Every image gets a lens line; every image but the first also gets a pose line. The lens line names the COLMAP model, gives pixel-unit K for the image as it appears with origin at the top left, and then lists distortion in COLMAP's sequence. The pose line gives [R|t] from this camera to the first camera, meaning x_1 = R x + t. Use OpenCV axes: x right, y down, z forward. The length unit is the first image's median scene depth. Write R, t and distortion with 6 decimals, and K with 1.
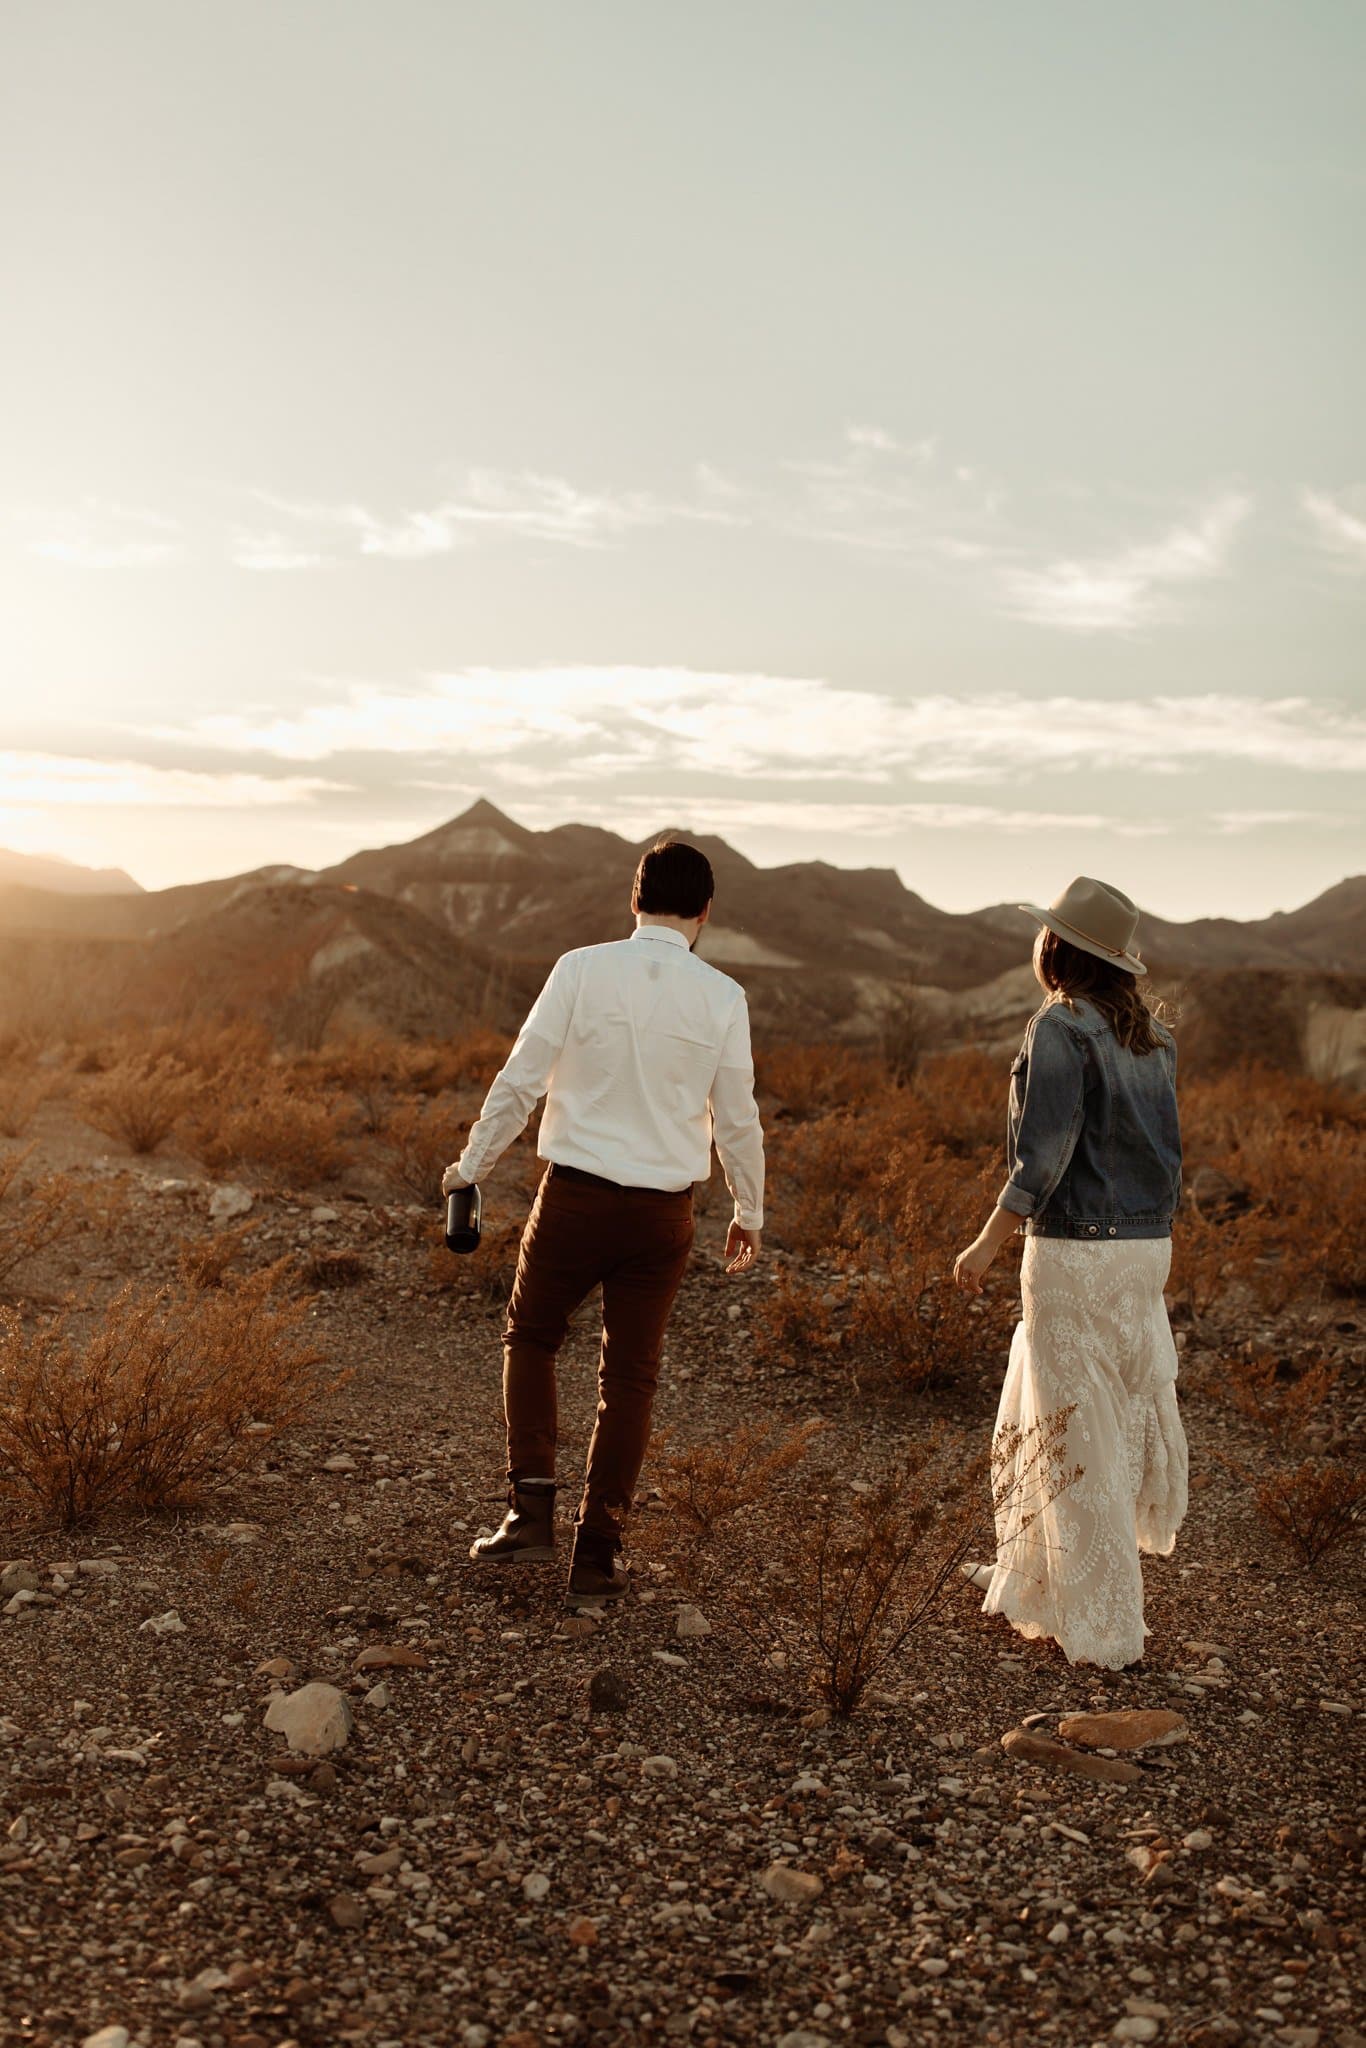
lens RADIAL K [[2399.4, 0, 683.0], [0, 2399.4, 1024.0], [0, 0, 1]] dist [0.014761, -0.025283]
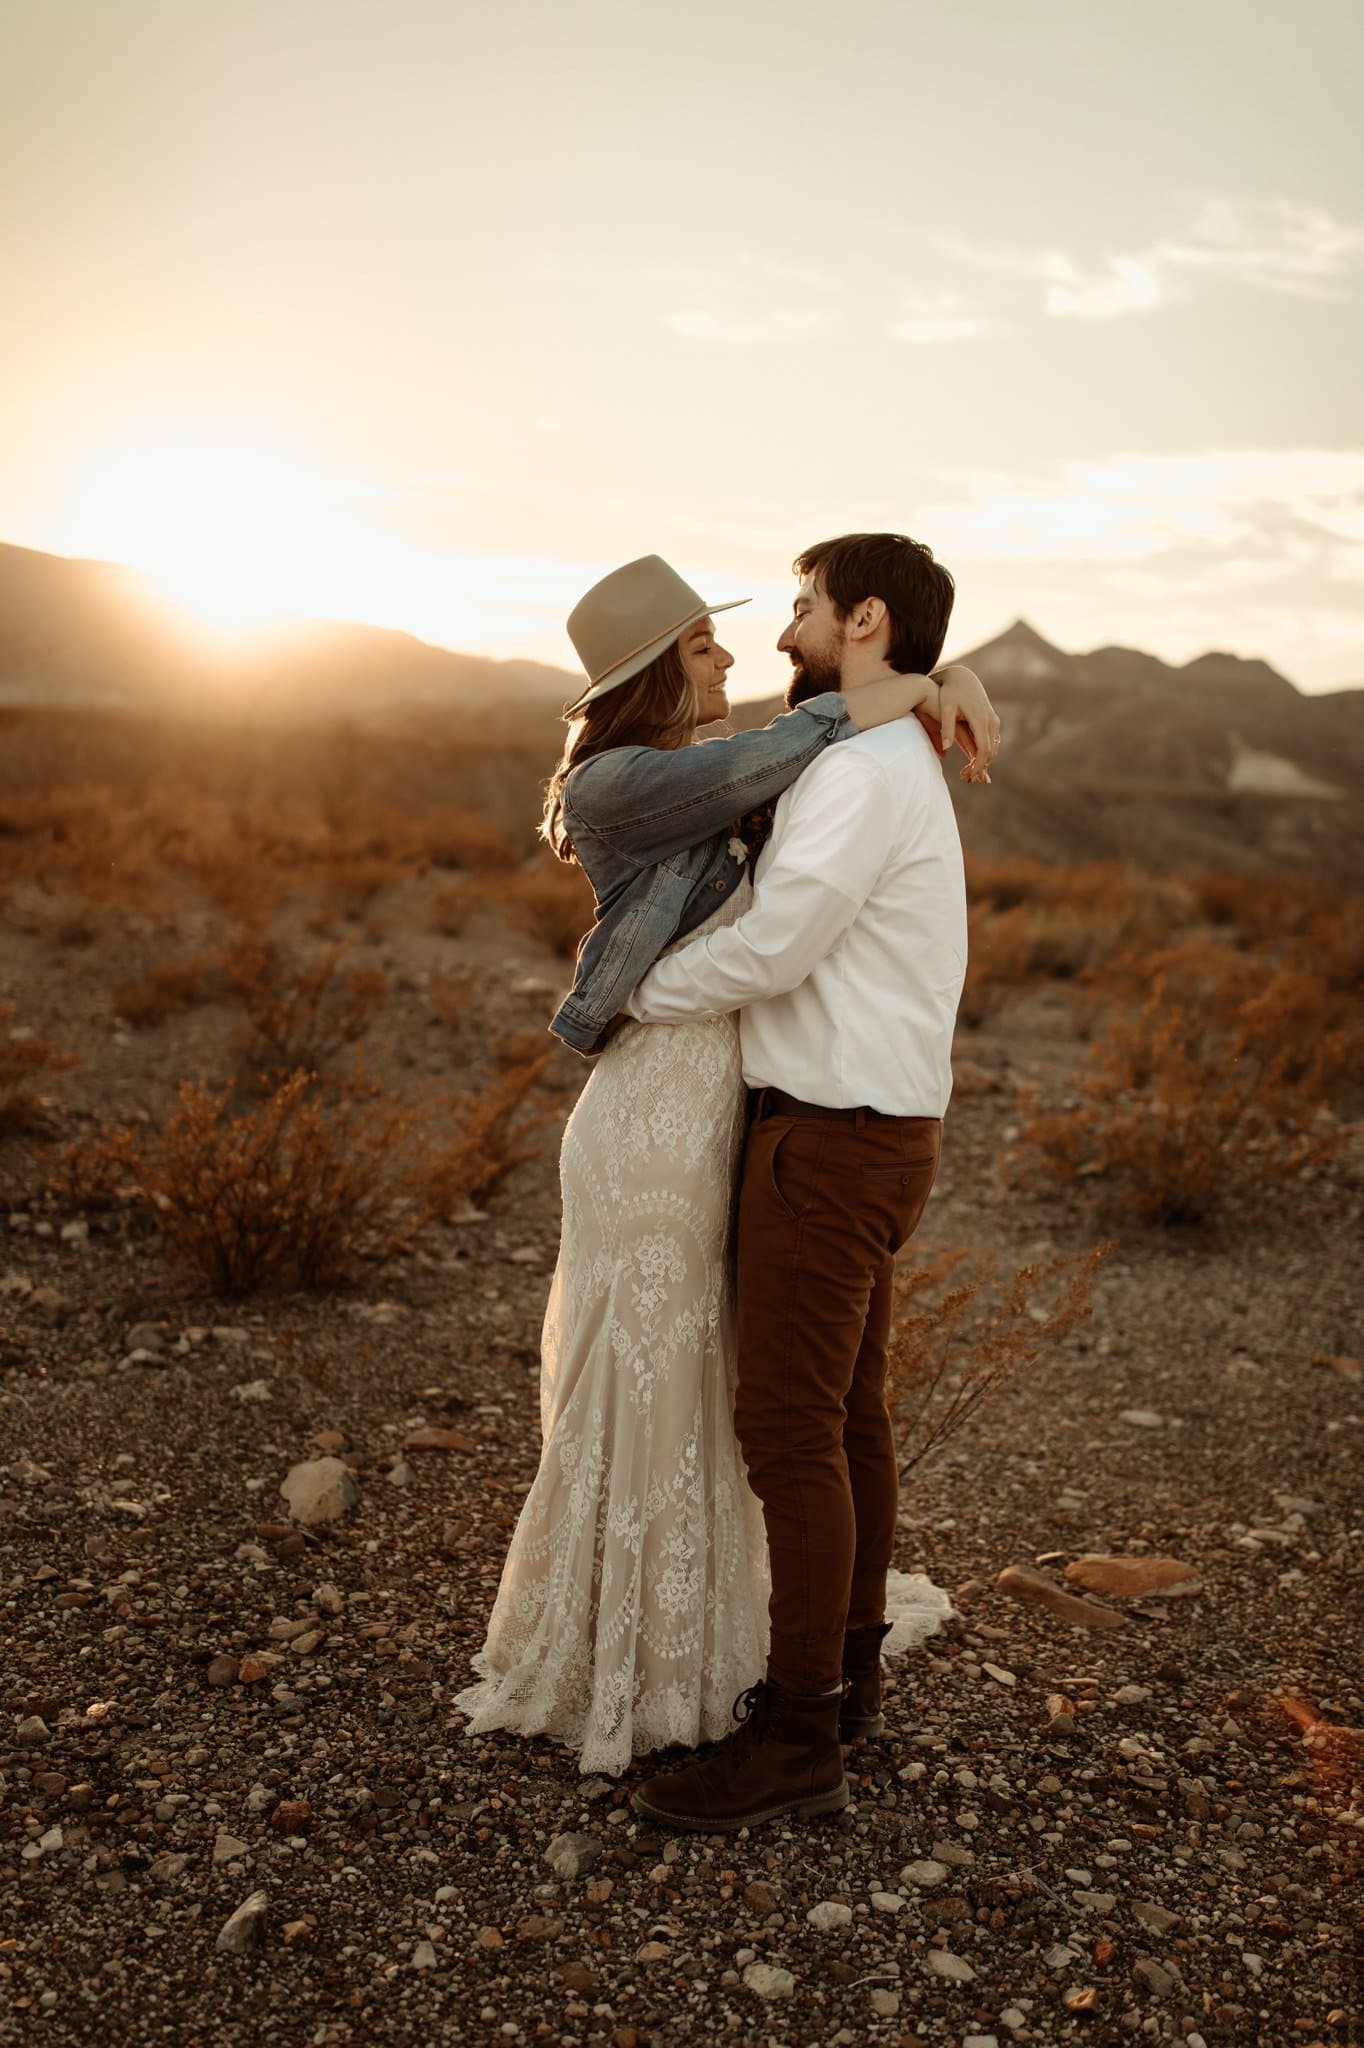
lens RADIAL K [[2399.4, 0, 682.0], [0, 2399.4, 1024.0], [0, 0, 1]] dist [0.014761, -0.025283]
pose [[0.974729, 0.044663, -0.218880, 0.178297], [-0.028464, 0.996655, 0.076611, 0.007917], [0.221569, -0.068445, 0.972740, 0.046801]]
